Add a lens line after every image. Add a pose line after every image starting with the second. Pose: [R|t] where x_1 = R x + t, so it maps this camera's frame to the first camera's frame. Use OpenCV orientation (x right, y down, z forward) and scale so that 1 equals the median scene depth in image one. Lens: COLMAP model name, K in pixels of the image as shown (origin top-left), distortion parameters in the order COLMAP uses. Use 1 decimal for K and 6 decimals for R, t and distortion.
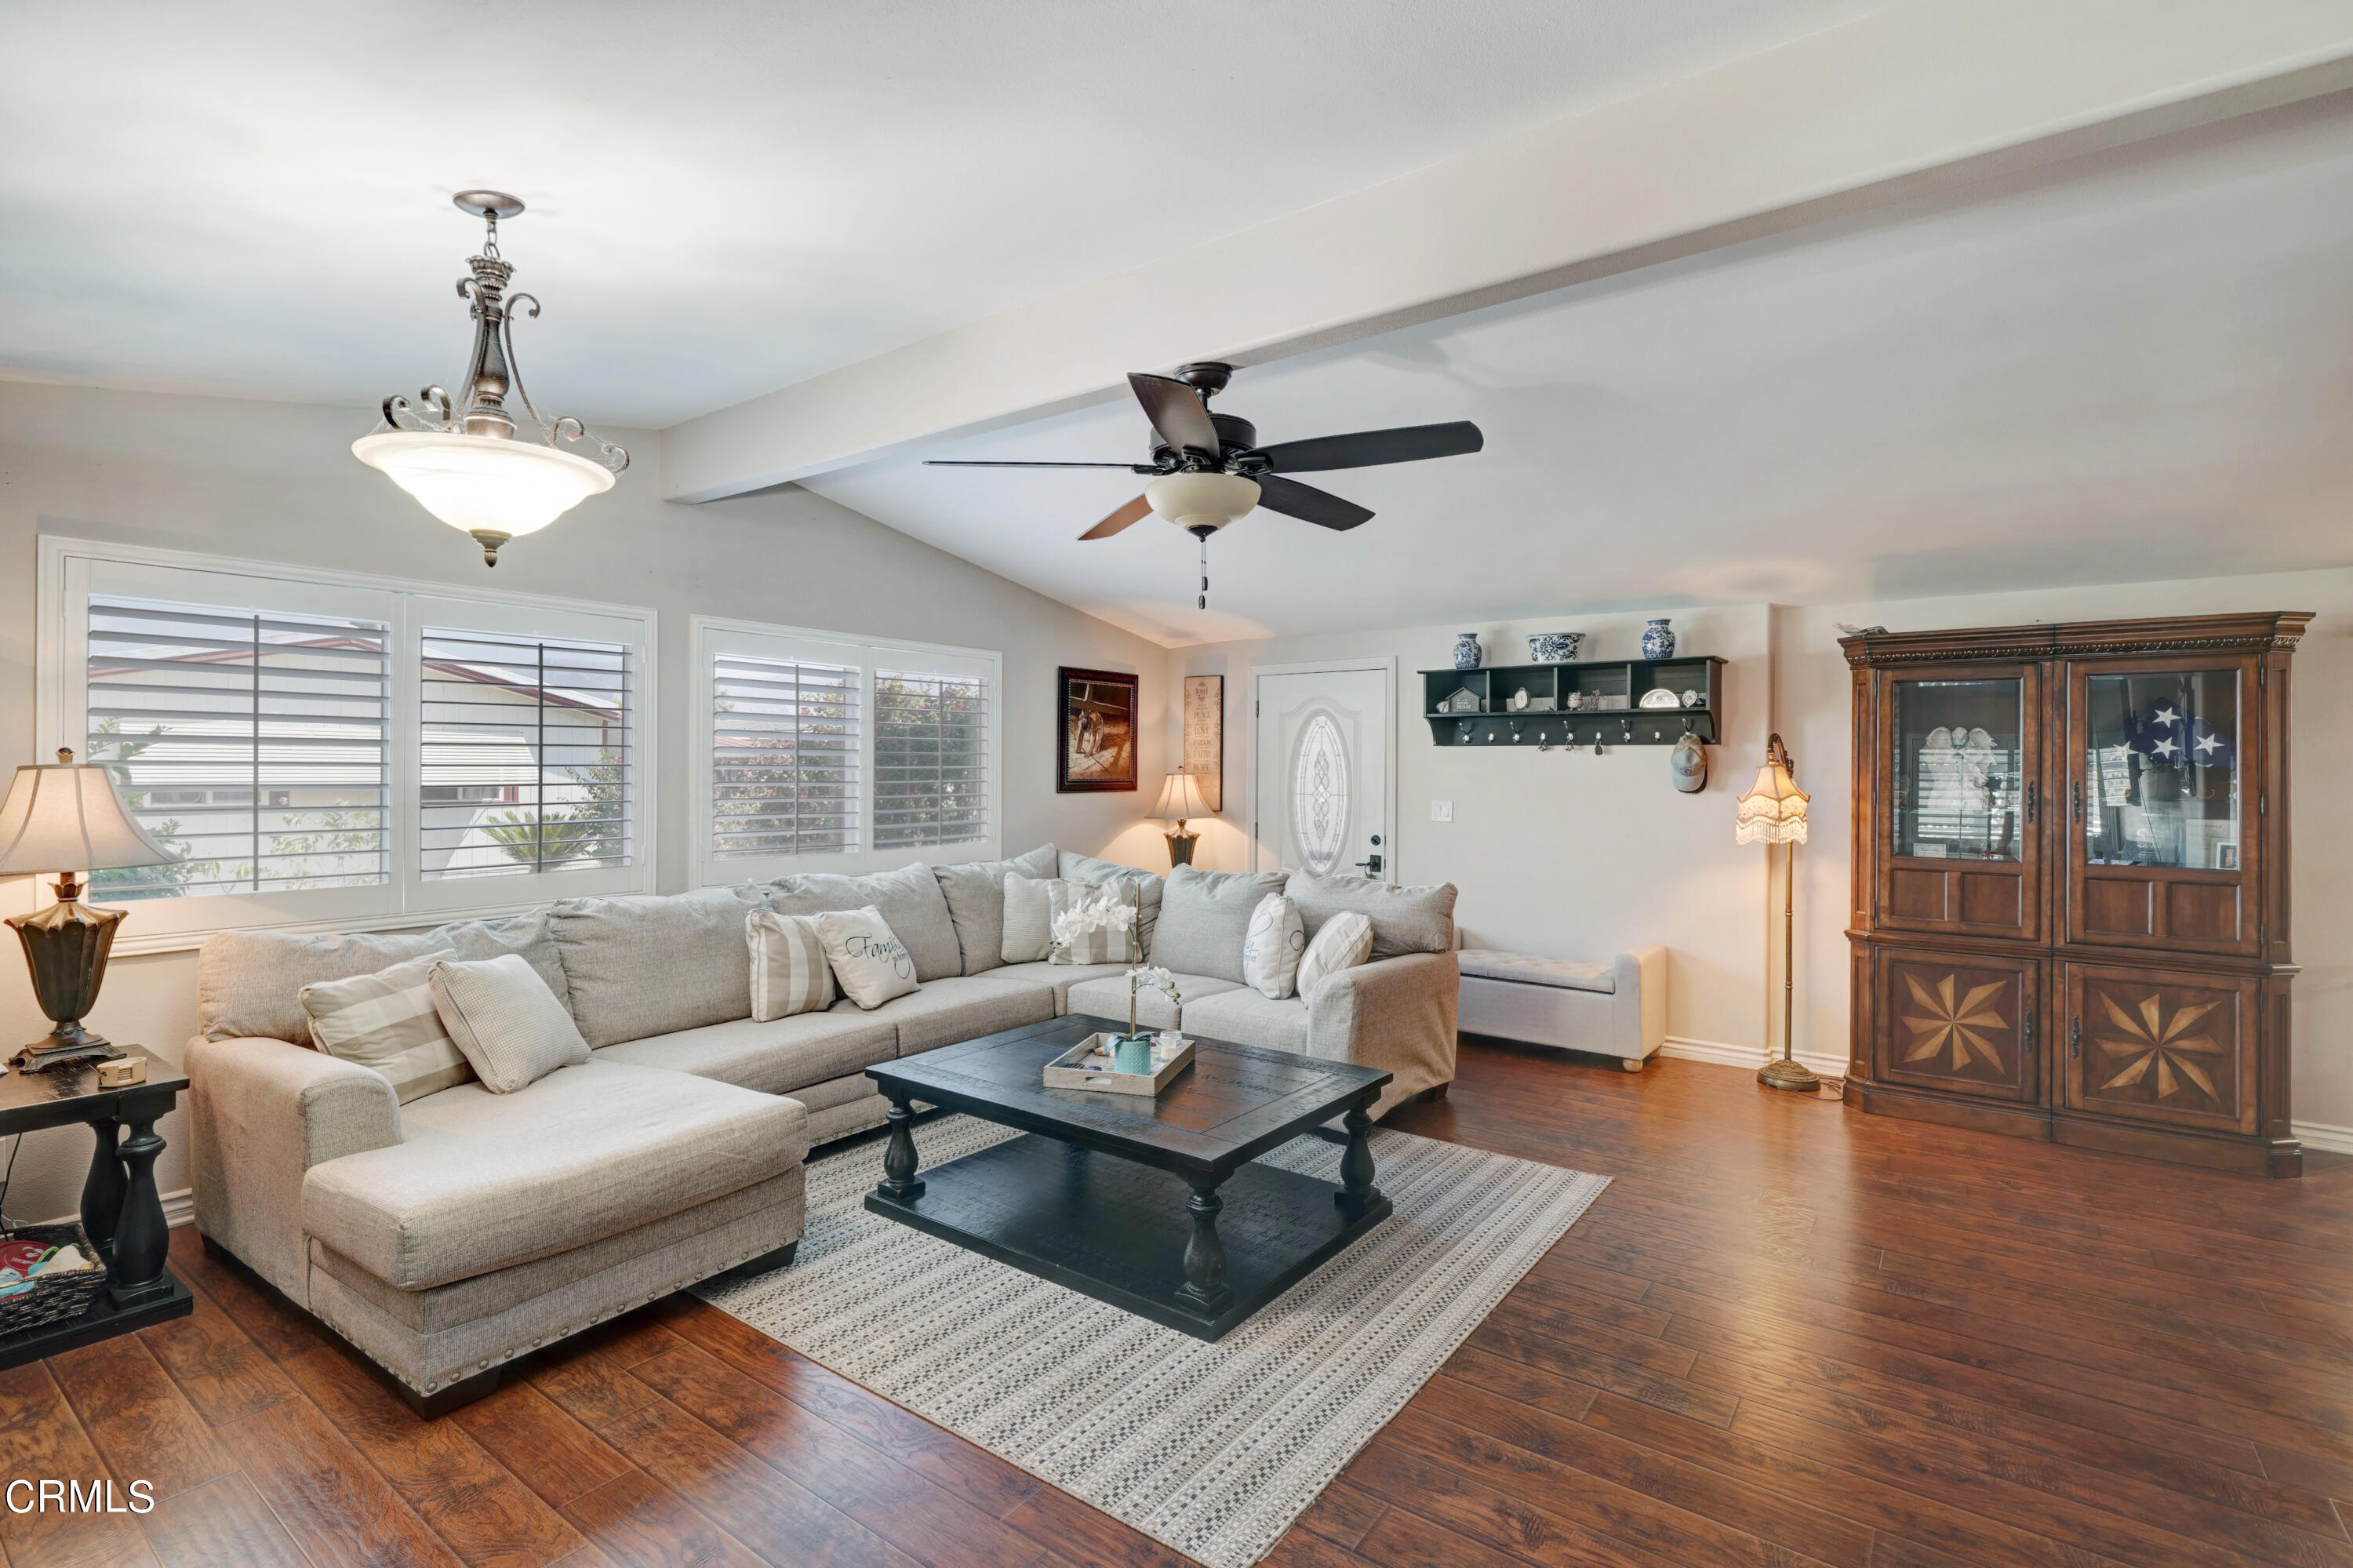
lens RADIAL K [[1099.7, 0, 1175.5], [0, 1099.7, 753.9], [0, 0, 1]] dist [-0.002525, -0.000563]
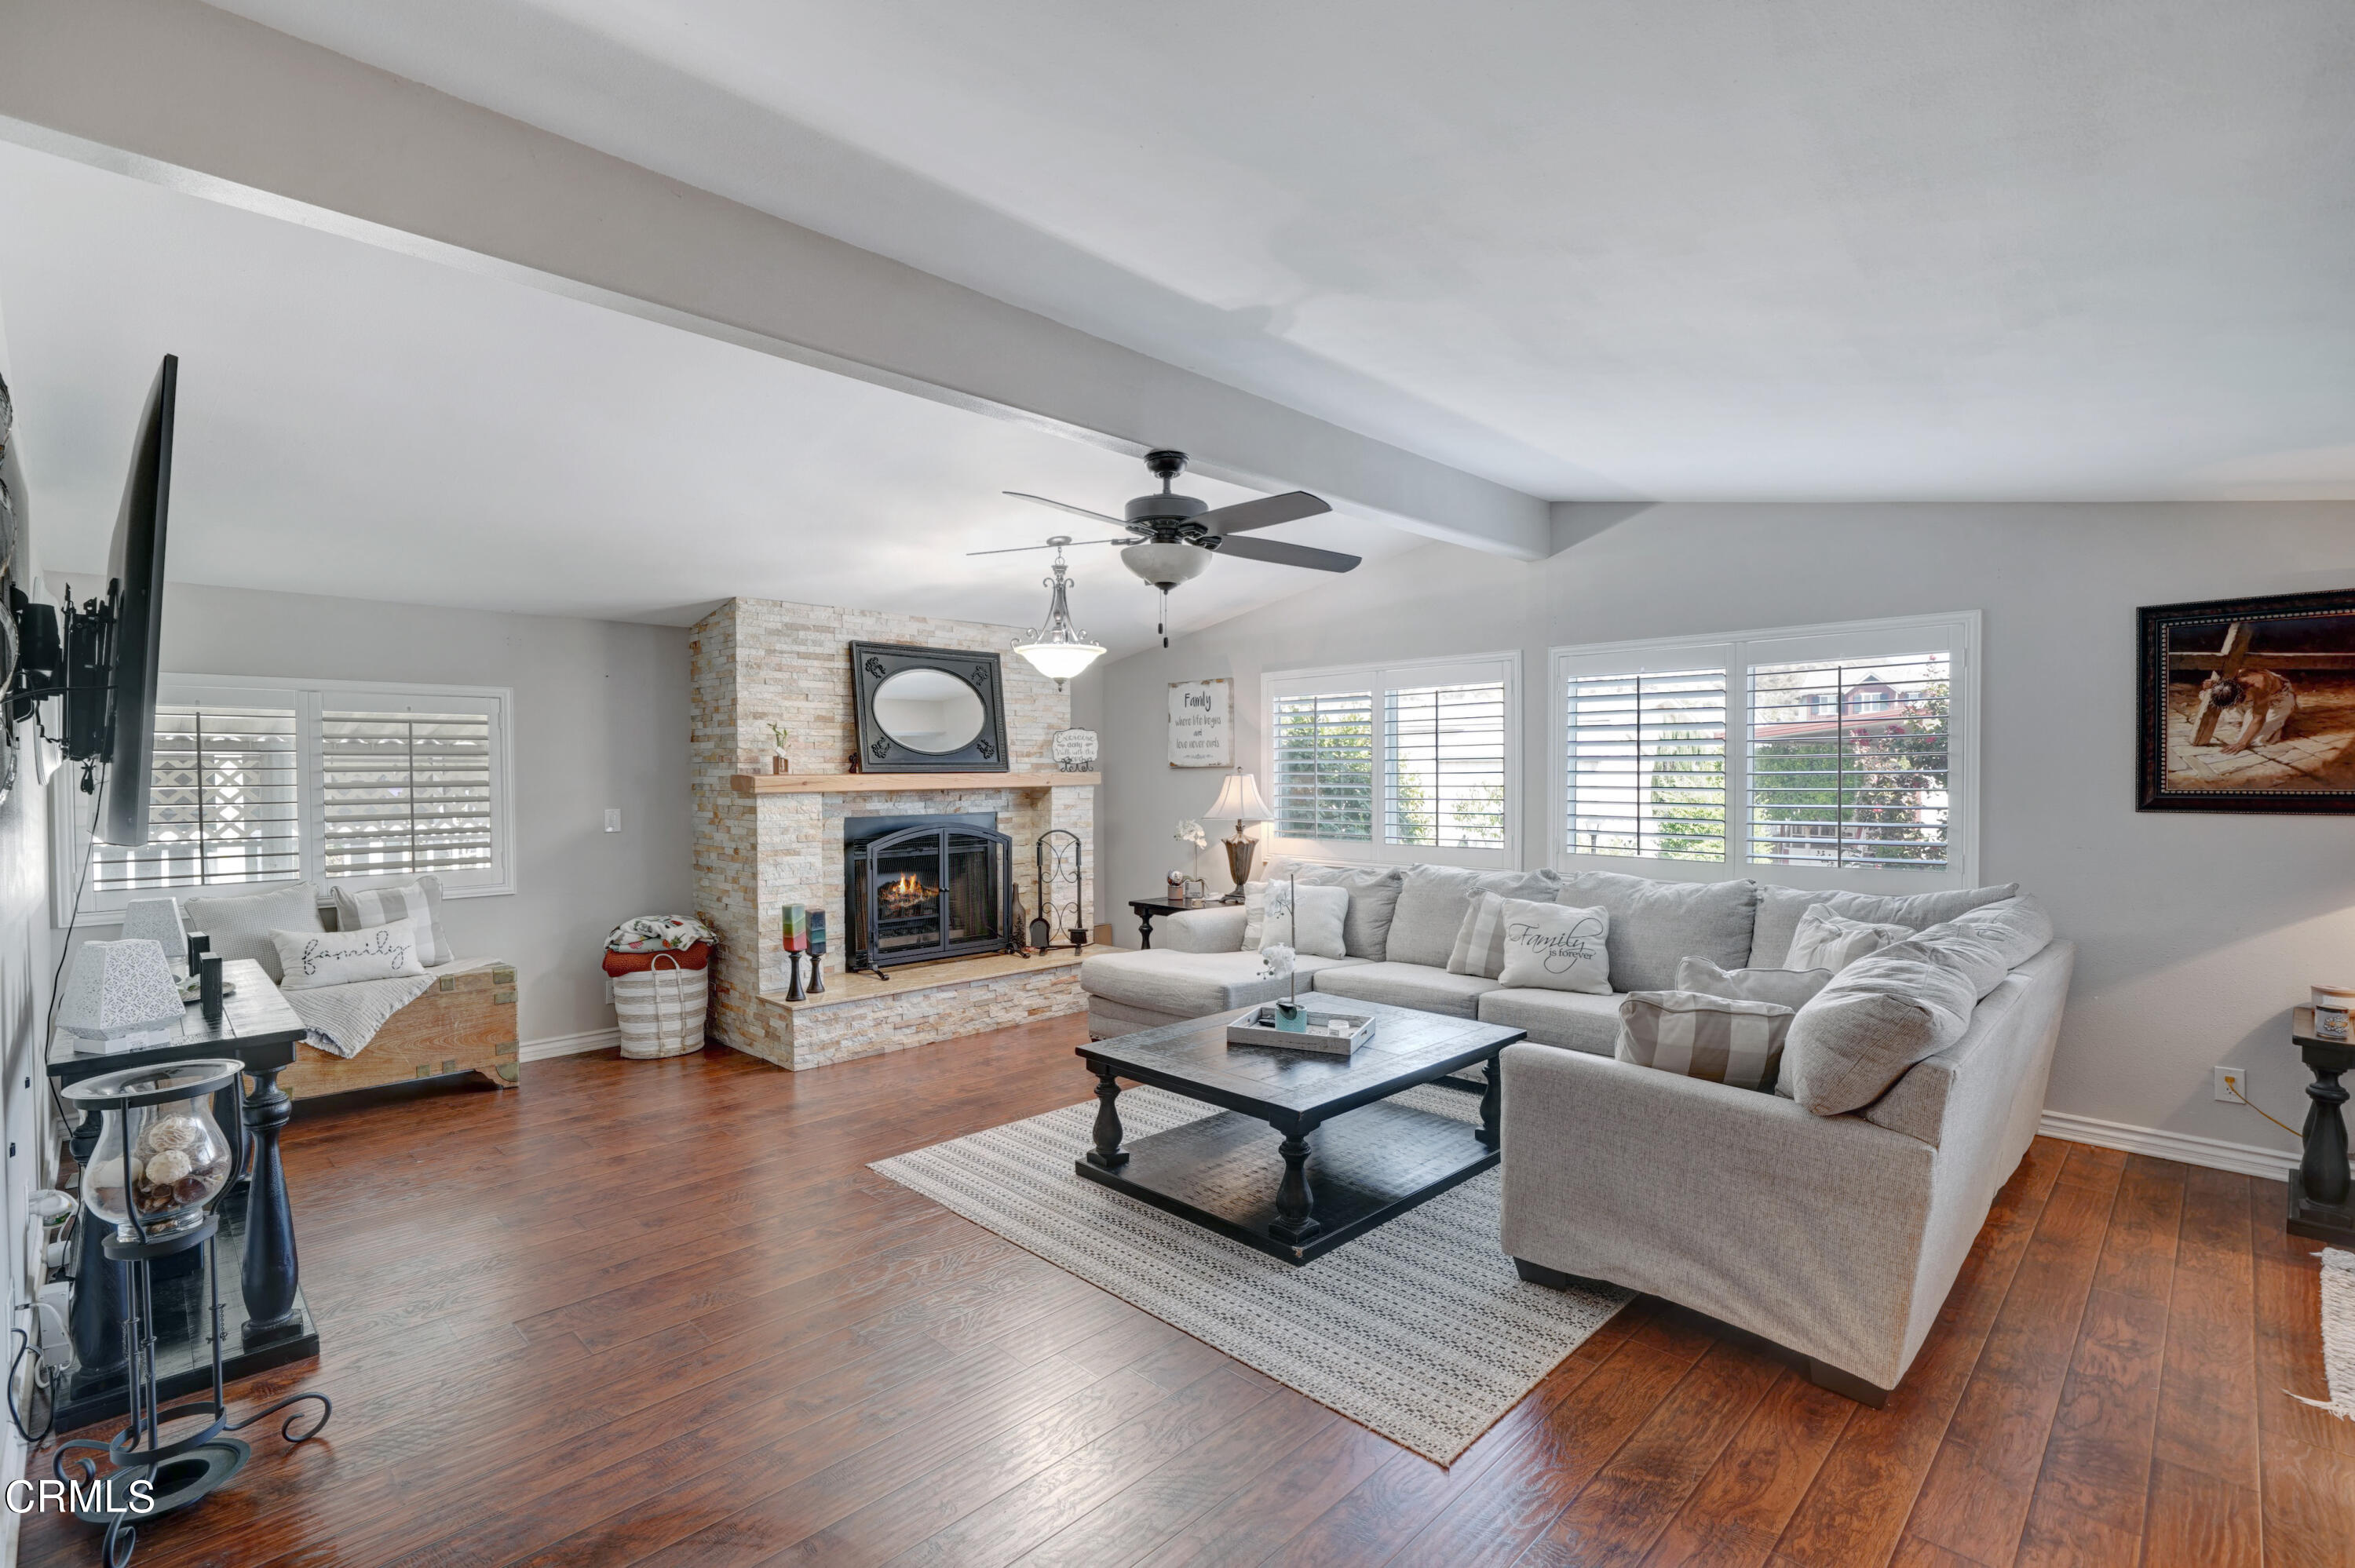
lens RADIAL K [[1059.8, 0, 1177.5], [0, 1059.8, 784.0], [0, 0, 1]] dist [-0.000626, -0.000039]
pose [[-0.139858, 0.013319, -0.990082, 1.012962], [0.020979, 0.999725, 0.010485, 0.004354], [0.989949, -0.019304, -0.140099, 0.967768]]
